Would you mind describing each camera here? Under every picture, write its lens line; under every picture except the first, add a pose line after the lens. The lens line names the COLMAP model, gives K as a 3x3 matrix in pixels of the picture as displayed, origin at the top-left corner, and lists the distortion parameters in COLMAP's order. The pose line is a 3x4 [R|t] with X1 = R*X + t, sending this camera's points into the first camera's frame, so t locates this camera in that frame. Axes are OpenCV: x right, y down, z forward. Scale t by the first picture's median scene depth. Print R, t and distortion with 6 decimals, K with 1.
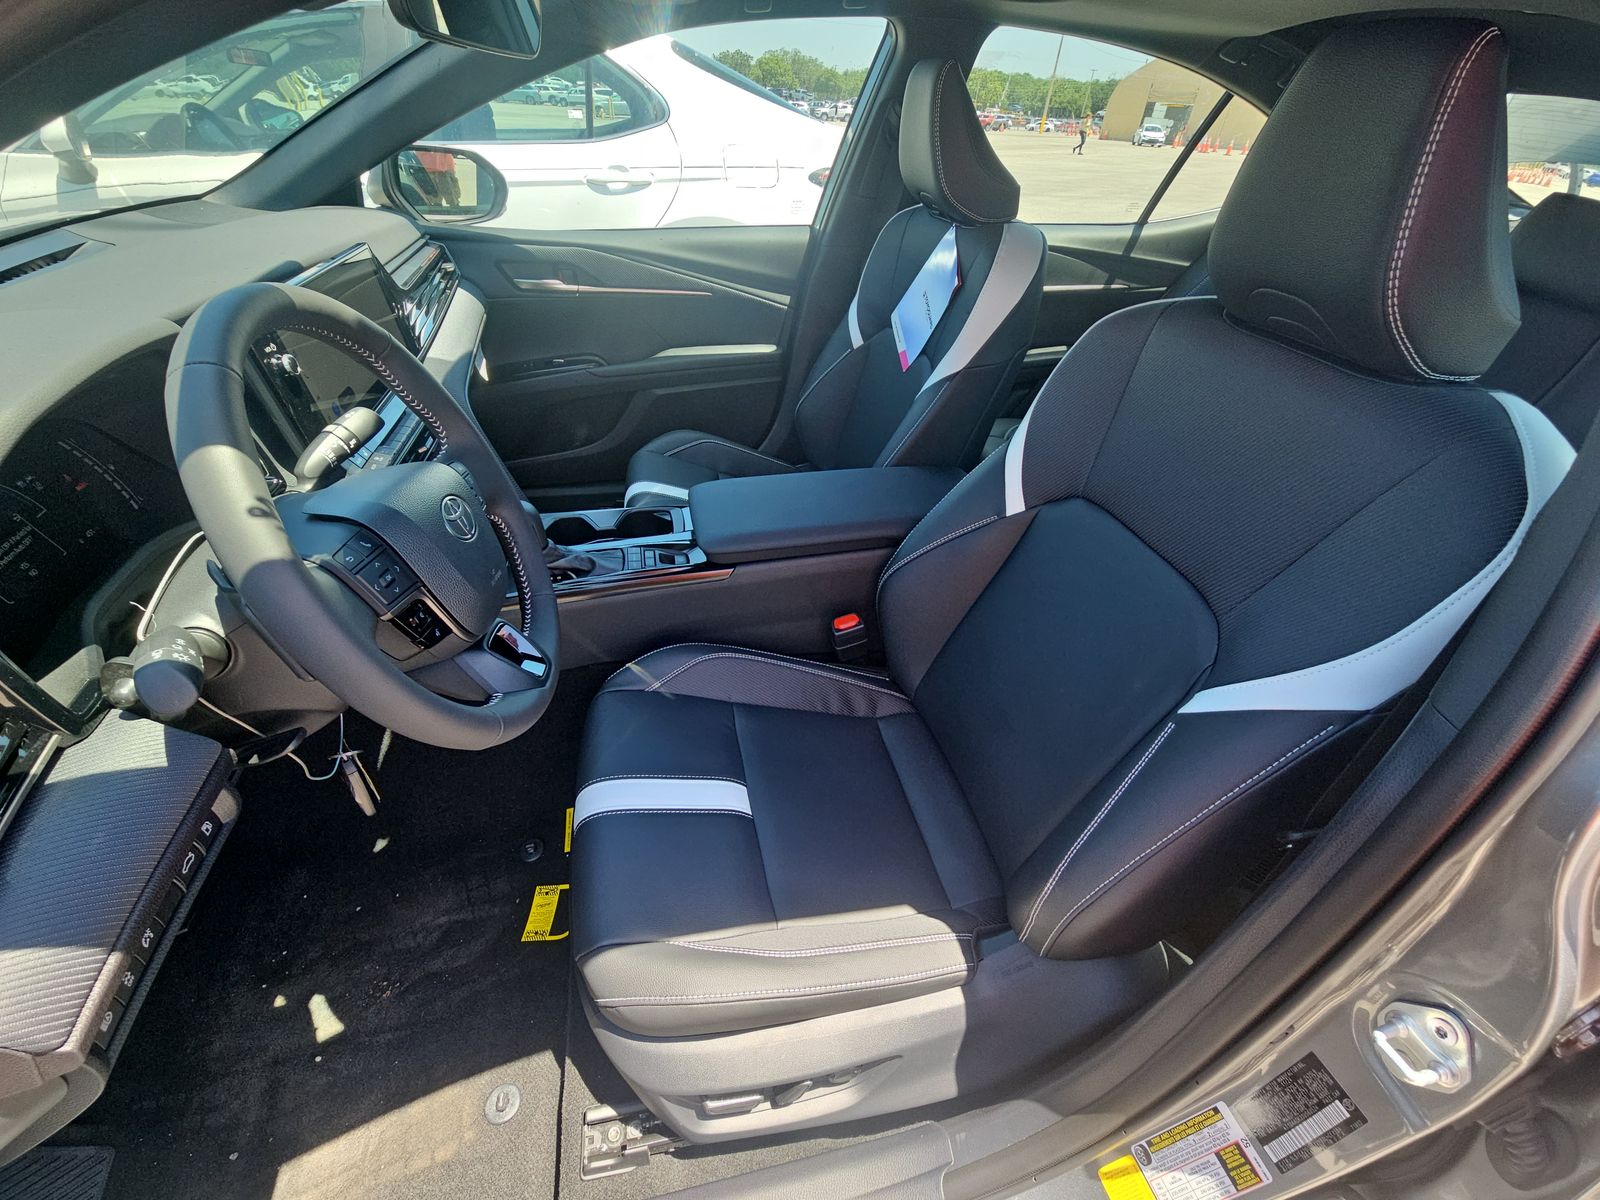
lens RADIAL K [[662.4, 0, 800.0], [0, 662.4, 600.0], [0, 0, 1]] dist [0.001486, 0.000102]
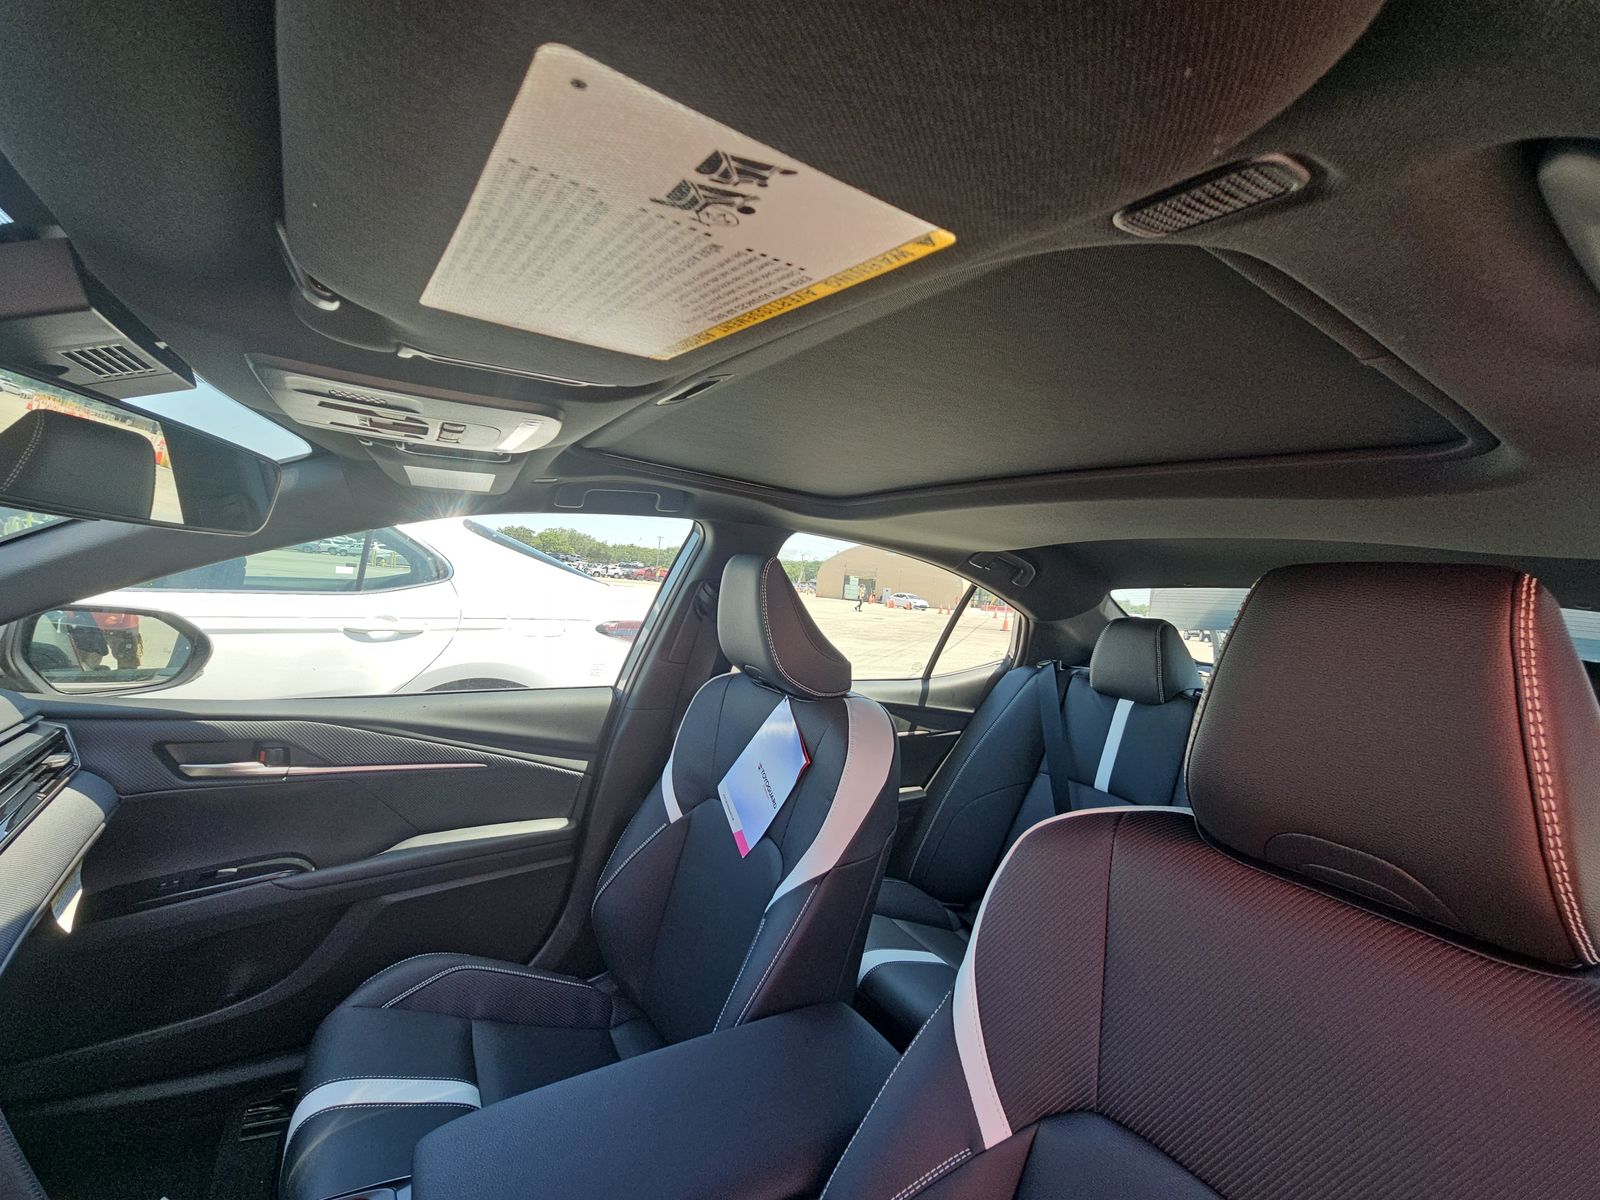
lens RADIAL K [[662.4, 0, 800.0], [0, 662.4, 600.0], [0, 0, 1]] dist [0.001486, 0.000102]
pose [[0.946376, 0.028658, 0.321795, -0.039500], [0.157081, 0.829576, -0.535844, -0.144228], [-0.282309, 0.557657, 0.780589, 0.160404]]
